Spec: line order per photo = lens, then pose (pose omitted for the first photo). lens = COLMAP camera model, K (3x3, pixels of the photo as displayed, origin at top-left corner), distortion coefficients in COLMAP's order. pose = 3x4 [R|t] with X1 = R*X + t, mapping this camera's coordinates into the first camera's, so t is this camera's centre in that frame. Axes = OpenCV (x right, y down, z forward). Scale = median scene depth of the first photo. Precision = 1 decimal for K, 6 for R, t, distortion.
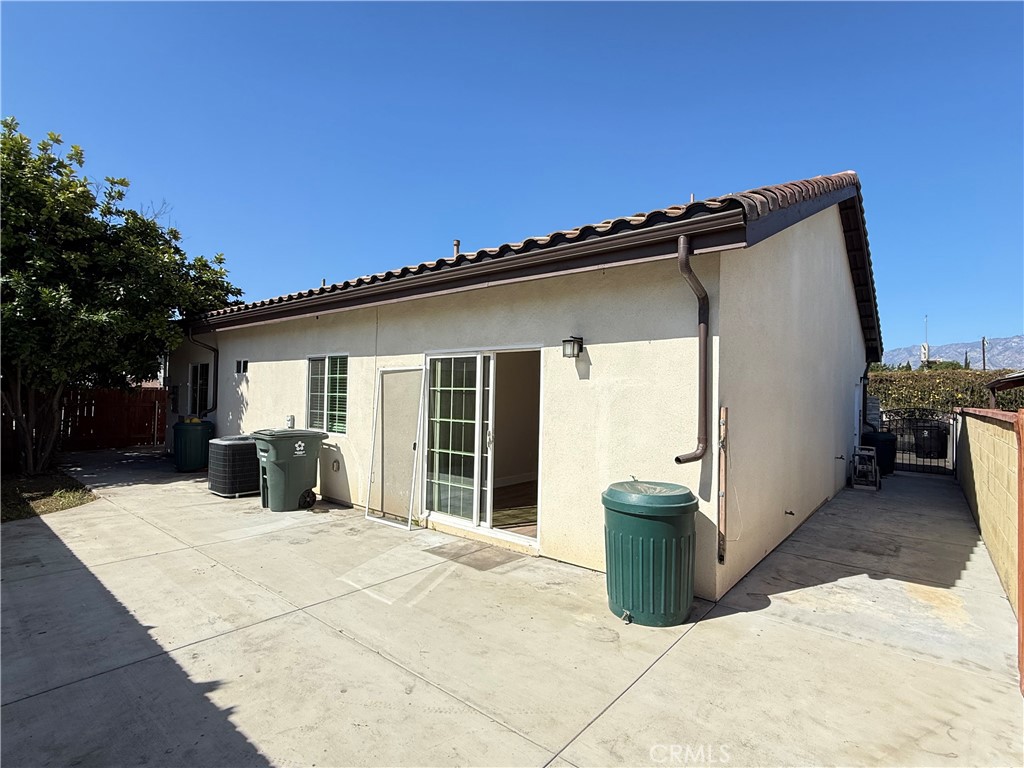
lens RADIAL K [[507.5, 0, 512.3], [0, 507.5, 382.7], [0, 0, 1]] dist [-0.006733, 0.000255]
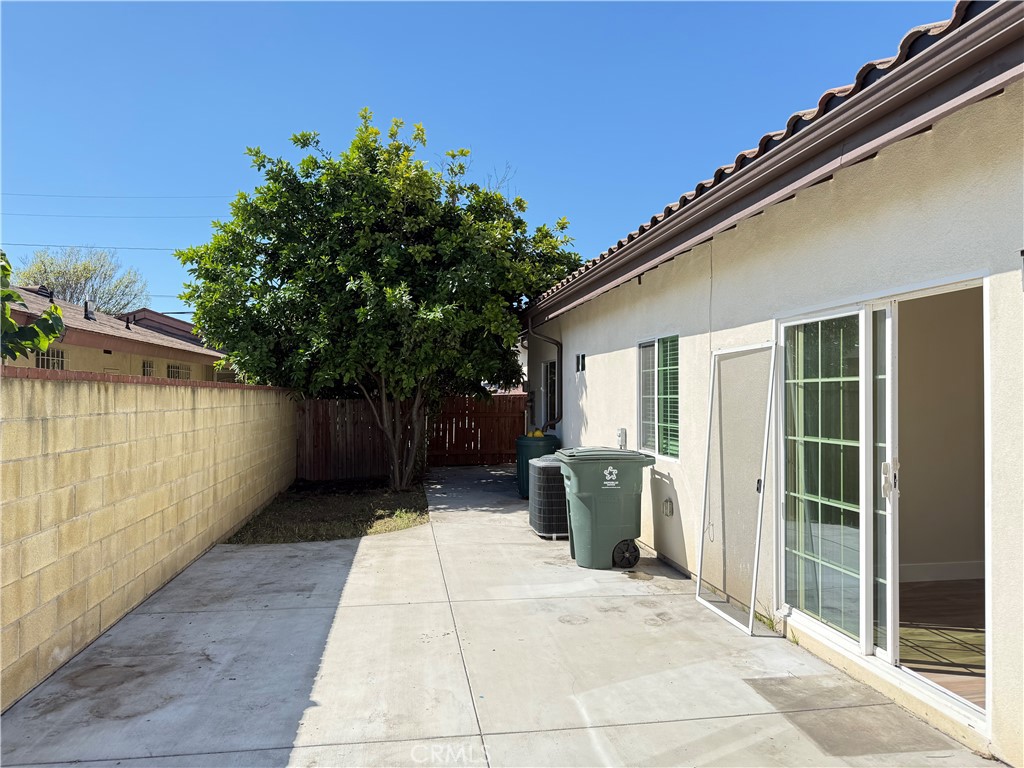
lens RADIAL K [[722.0, 0, 505.9], [0, 722.0, 381.4], [0, 0, 1]] dist [0.026553, -0.041025]
pose [[0.745522, -0.034001, -0.665613, 0.162690], [0.031150, 0.999384, -0.016160, 0.017544], [0.665752, -0.008686, 0.746122, 0.259938]]
